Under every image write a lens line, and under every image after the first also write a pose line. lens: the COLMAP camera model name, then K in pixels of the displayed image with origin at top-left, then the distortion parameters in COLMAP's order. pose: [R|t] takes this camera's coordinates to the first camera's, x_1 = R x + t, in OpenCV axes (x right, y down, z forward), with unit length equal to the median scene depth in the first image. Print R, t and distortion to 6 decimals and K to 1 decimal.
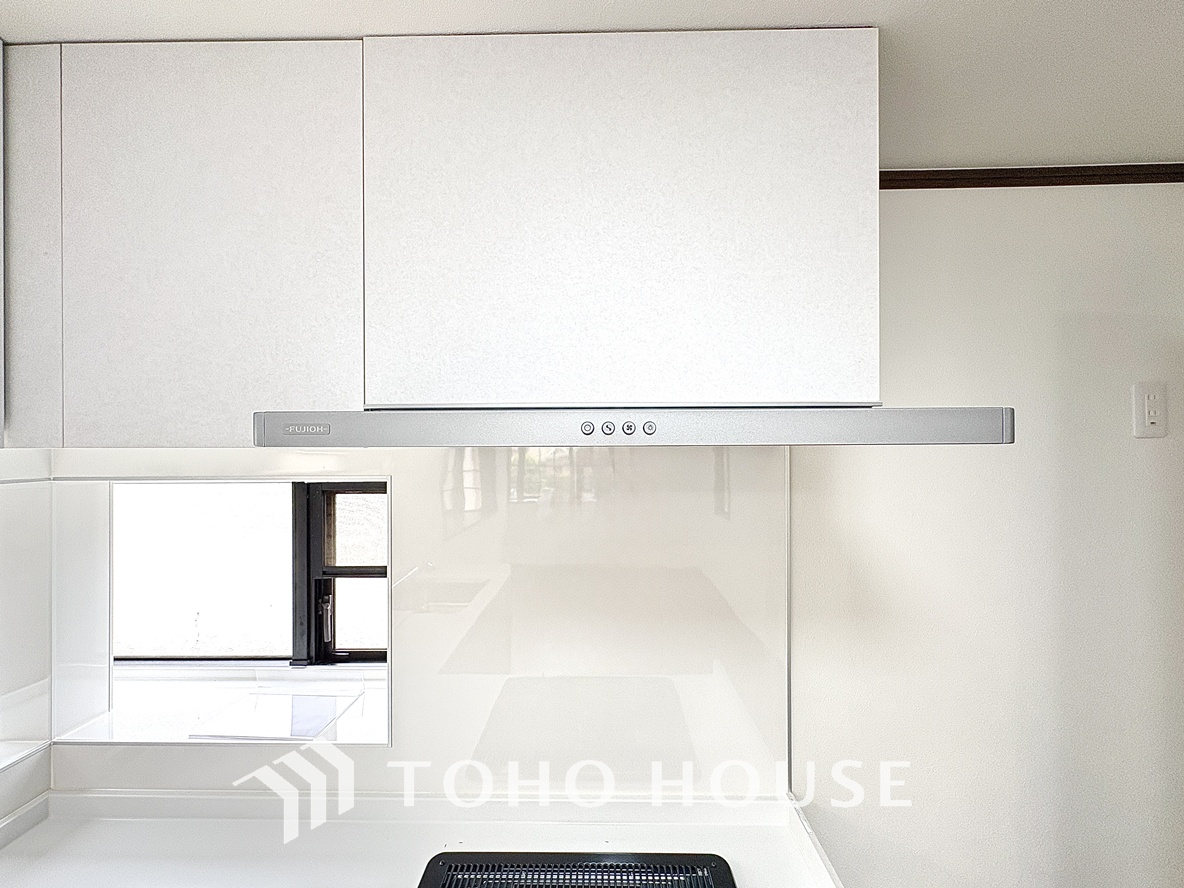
lens RADIAL K [[476.7, 0, 592.0], [0, 476.7, 444.0], [0, 0, 1]] dist [0.004243, 0.000098]
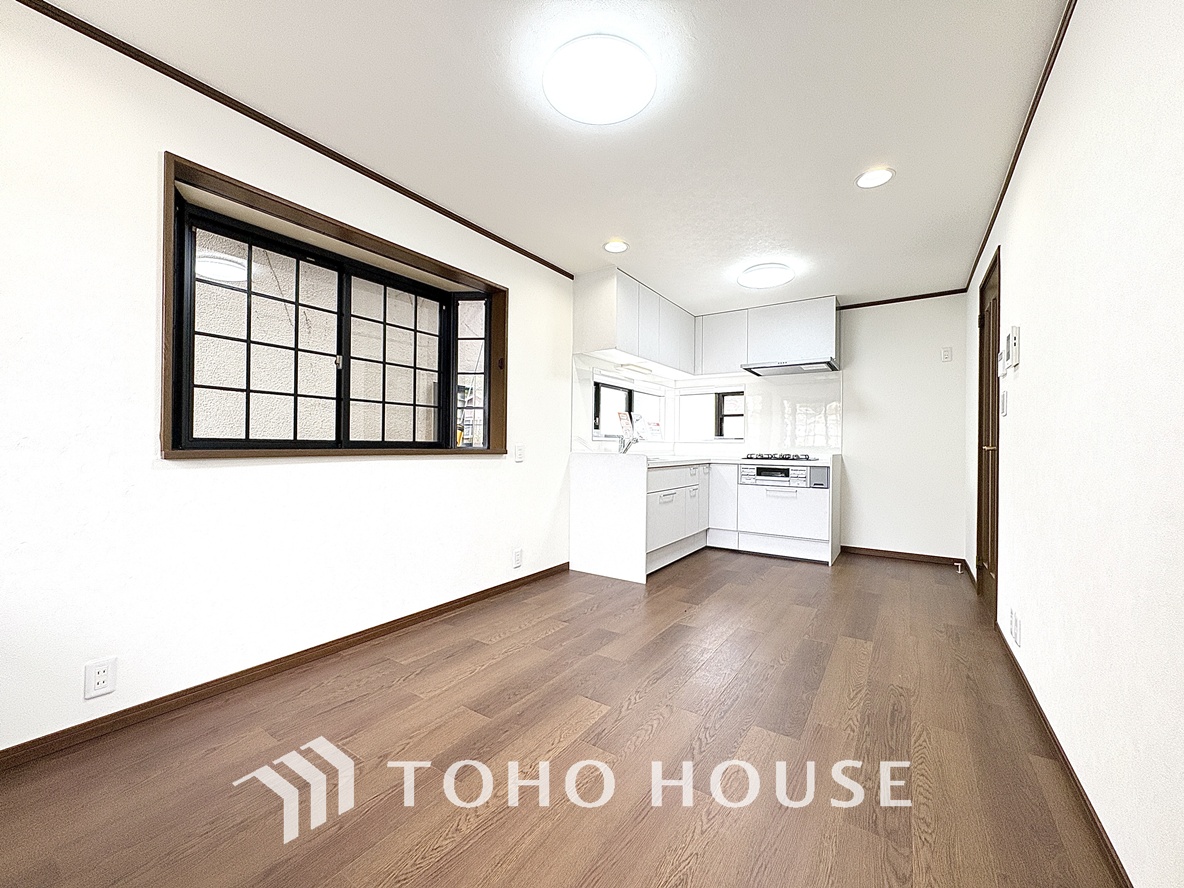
lens RADIAL K [[476.7, 0, 592.0], [0, 476.7, 444.0], [0, 0, 1]] dist [0.004243, 0.000098]
pose [[0.840766, 0.017992, -0.541100, 0.640022], [-0.017140, 0.999831, 0.006613, 0.486757], [0.541127, 0.003714, 0.840932, -2.793394]]
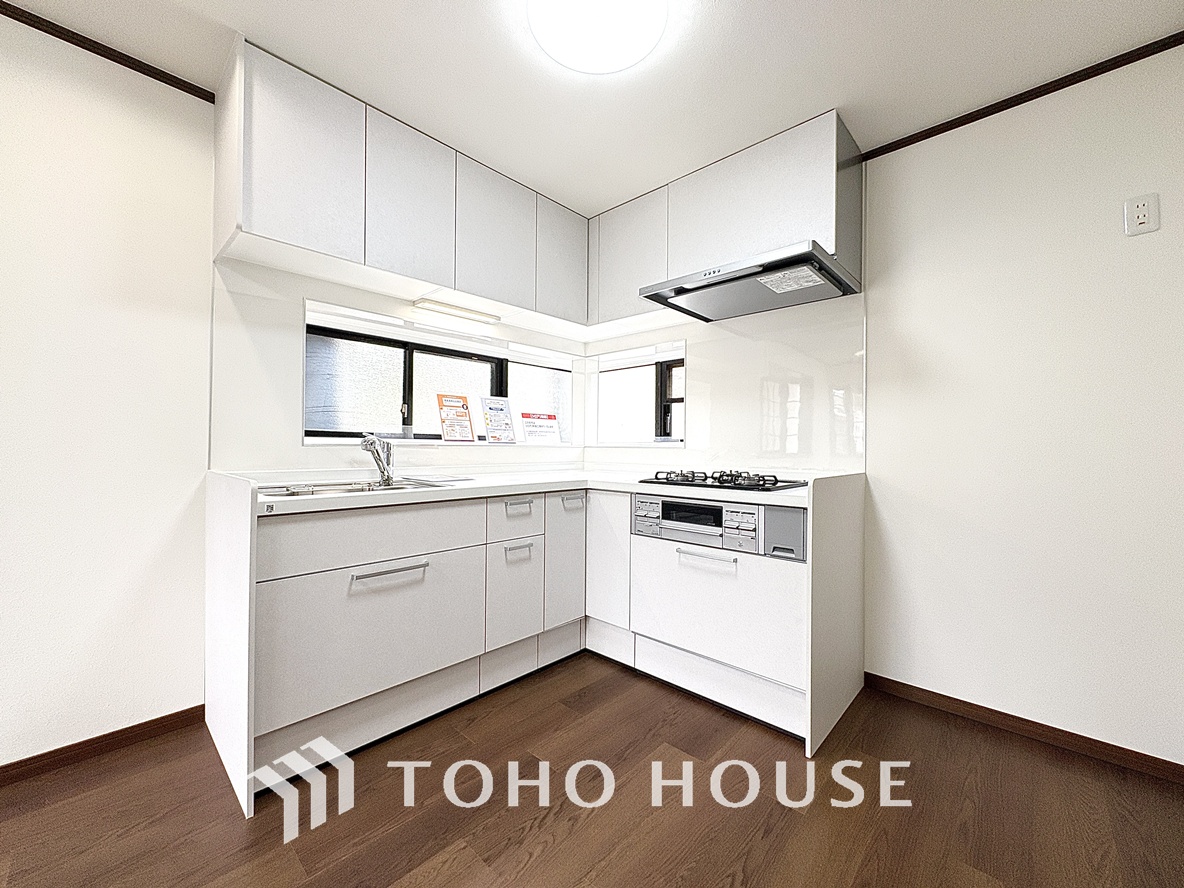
lens RADIAL K [[470.9, 0, 589.4], [0, 470.9, 438.5], [0, 0, 1]] dist [-0.003357, -0.000101]
pose [[0.738322, -0.003975, -0.674437, 0.652703], [-0.009569, 0.999820, -0.016368, 0.480054], [0.674380, 0.018539, 0.738151, -0.865295]]
